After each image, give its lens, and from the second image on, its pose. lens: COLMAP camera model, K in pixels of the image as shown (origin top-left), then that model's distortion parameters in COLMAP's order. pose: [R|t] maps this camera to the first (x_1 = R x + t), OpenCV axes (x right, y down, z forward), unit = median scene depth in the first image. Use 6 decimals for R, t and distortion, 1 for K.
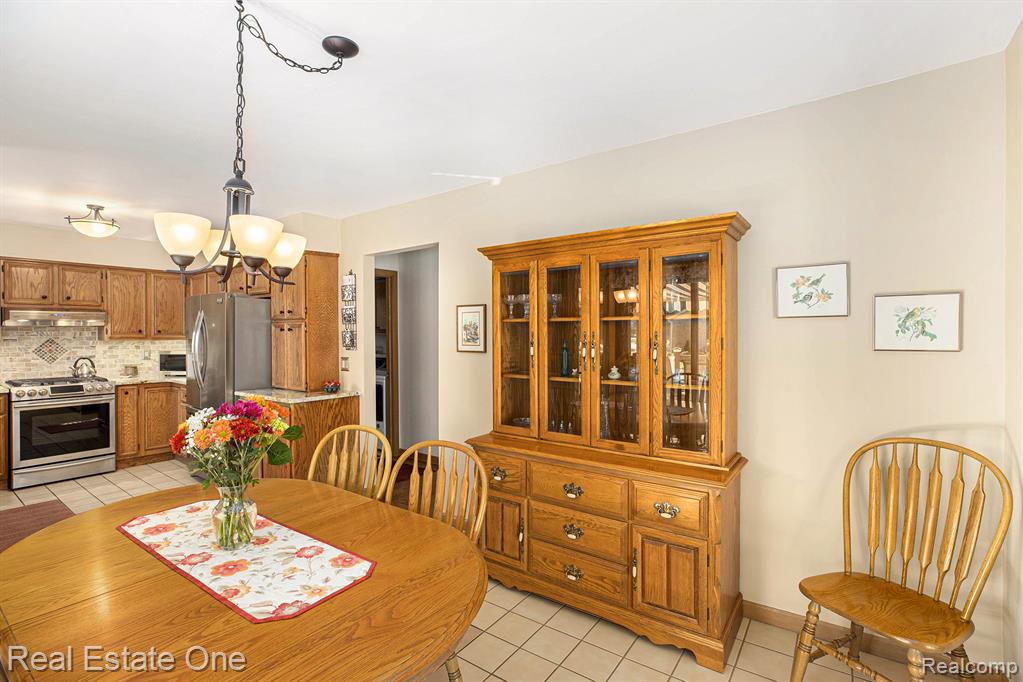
lens RADIAL K [[474.2, 0, 518.7], [0, 474.2, 335.5], [0, 0, 1]] dist [-0.050875, 0.013354]
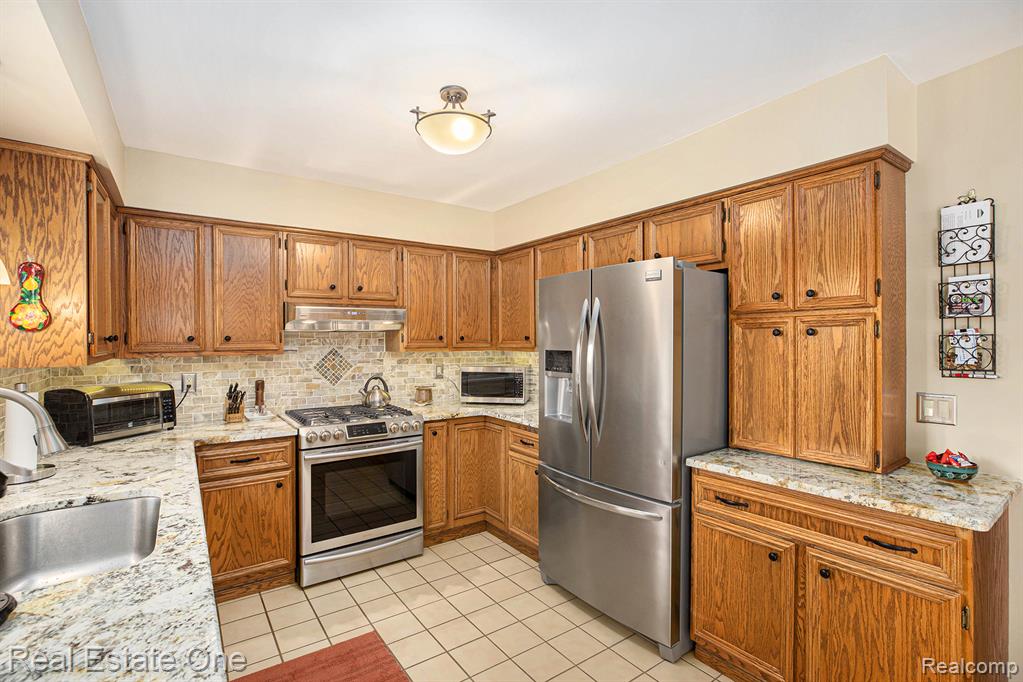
lens RADIAL K [[466.1, 0, 511.5], [0, 466.1, 341.0], [0, 0, 1]] dist [-0.036225, 0.009715]
pose [[0.947601, -0.002519, -0.319446, -0.573087], [0.001358, 0.999992, -0.003857, -0.002112], [0.319453, 0.003221, 0.947597, 0.437978]]
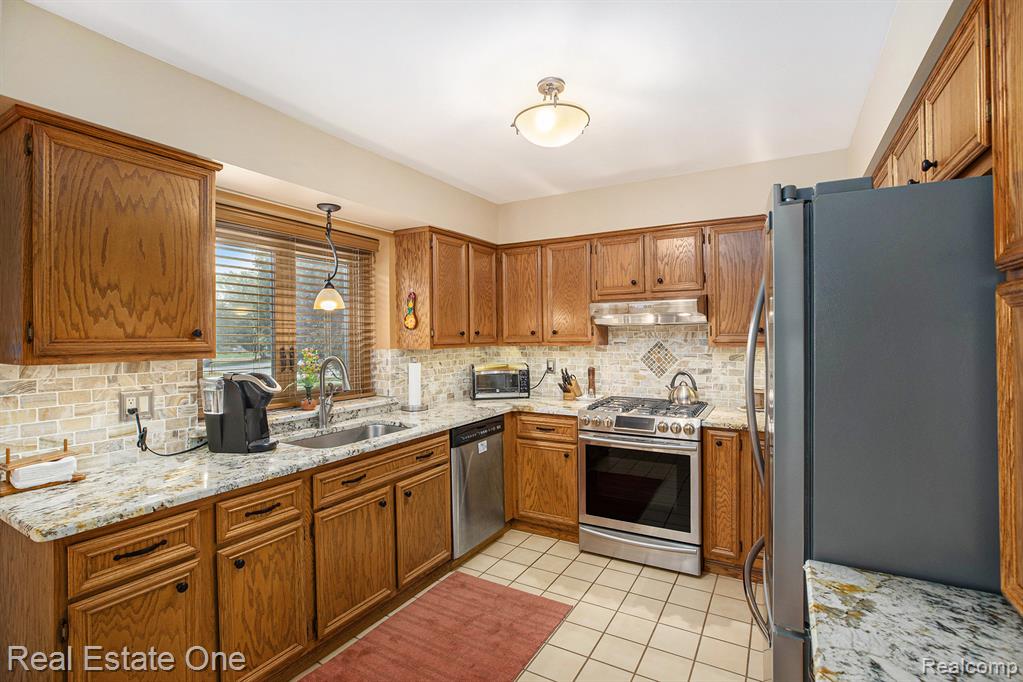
lens RADIAL K [[474.2, 0, 518.7], [0, 474.2, 335.5], [0, 0, 1]] dist [-0.050875, 0.013354]
pose [[0.106961, 0.001935, -0.994261, -0.342924], [0.000093, 0.999998, 0.001957, -0.004659], [0.994263, -0.000302, 0.106961, 0.744497]]
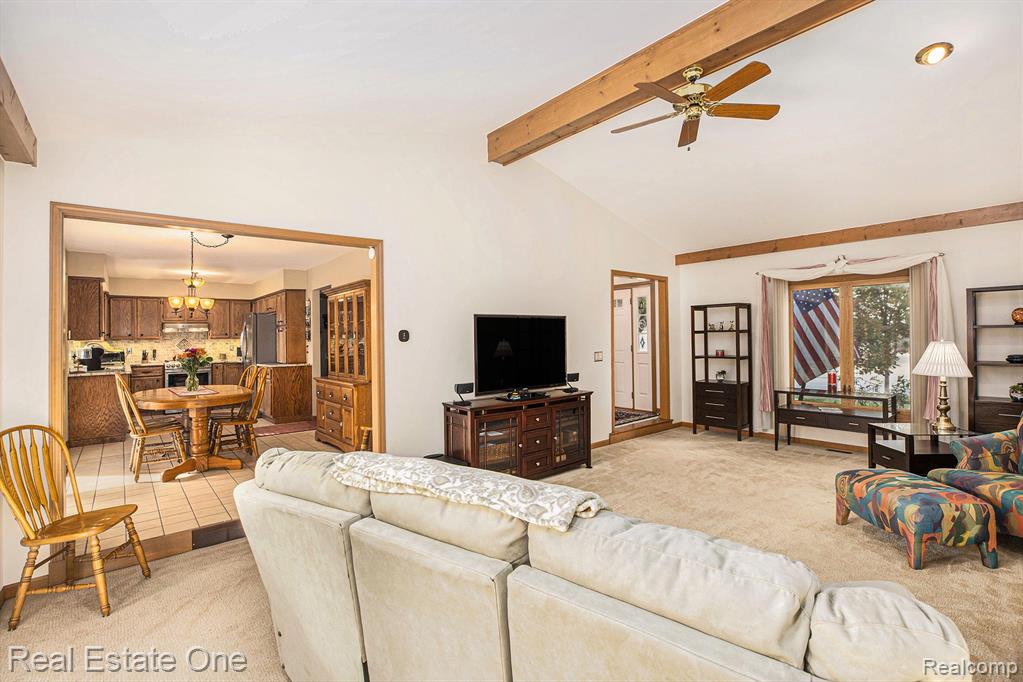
lens RADIAL K [[474.2, 0, 518.7], [0, 474.2, 335.5], [0, 0, 1]] dist [-0.050875, 0.013354]
pose [[0.968249, -0.016497, -0.249442, 0.844511], [0.013514, 0.999815, -0.013668, 0.040712], [0.249621, 0.009863, 0.968293, -0.549848]]
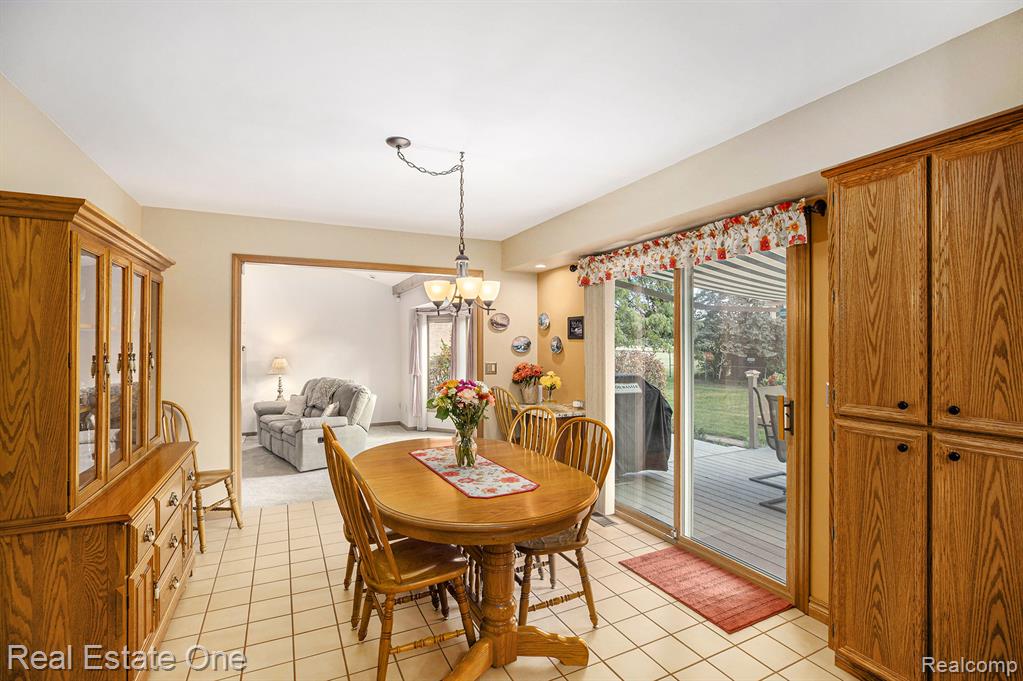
lens RADIAL K [[466.1, 0, 511.5], [0, 466.1, 340.5], [0, 0, 1]] dist [-0.036225, 0.009715]
pose [[-0.880178, 0.005822, 0.474608, -0.505105], [0.008506, 0.999958, 0.003508, -0.003036], [-0.474568, 0.007125, -0.880190, 0.775700]]
